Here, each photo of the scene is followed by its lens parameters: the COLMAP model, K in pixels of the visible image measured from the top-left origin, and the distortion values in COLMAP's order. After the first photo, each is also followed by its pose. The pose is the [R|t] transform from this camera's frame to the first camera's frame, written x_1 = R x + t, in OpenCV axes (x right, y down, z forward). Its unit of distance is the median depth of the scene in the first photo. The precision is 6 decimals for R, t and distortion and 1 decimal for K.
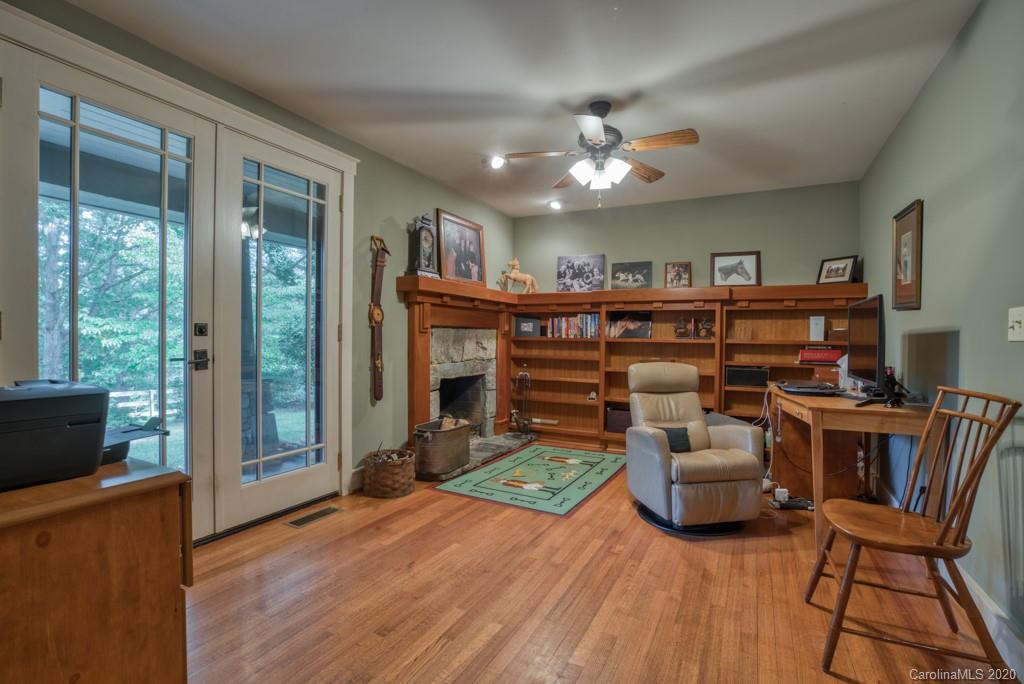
lens RADIAL K [[473.0, 0, 515.9], [0, 473.0, 340.2], [0, 0, 1]] dist [-0.057602, 0.022928]
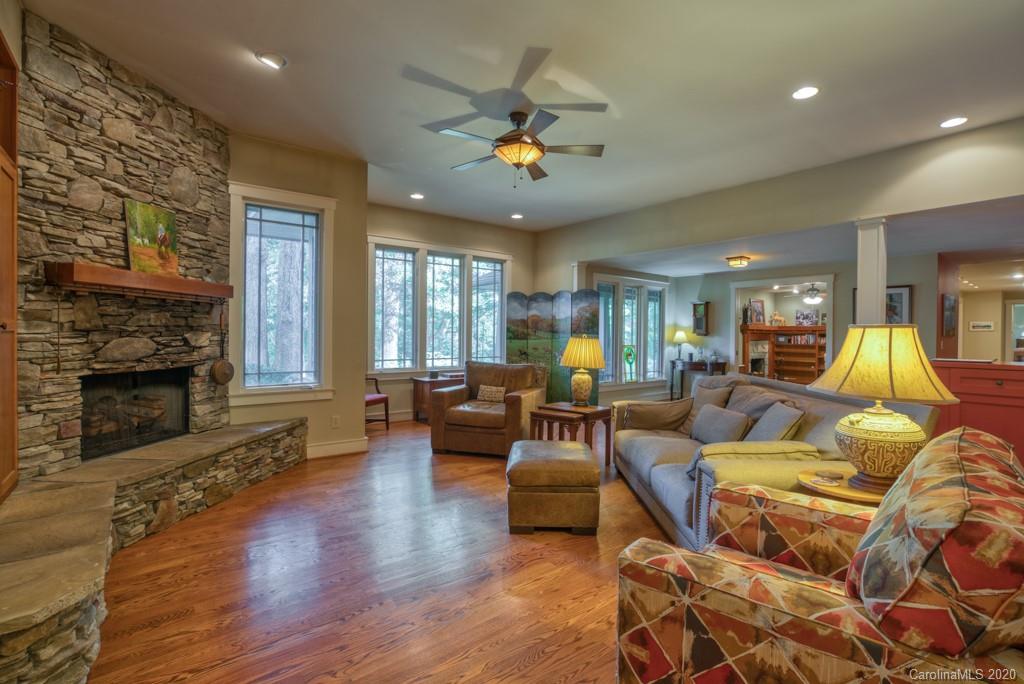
lens RADIAL K [[473.0, 0, 515.9], [0, 473.0, 340.2], [0, 0, 1]] dist [-0.057602, 0.022928]
pose [[0.912585, 0.000785, -0.408887, -0.258658], [-0.001027, 0.999999, -0.000372, -0.022927], [0.408886, 0.000759, 0.912585, -1.825393]]
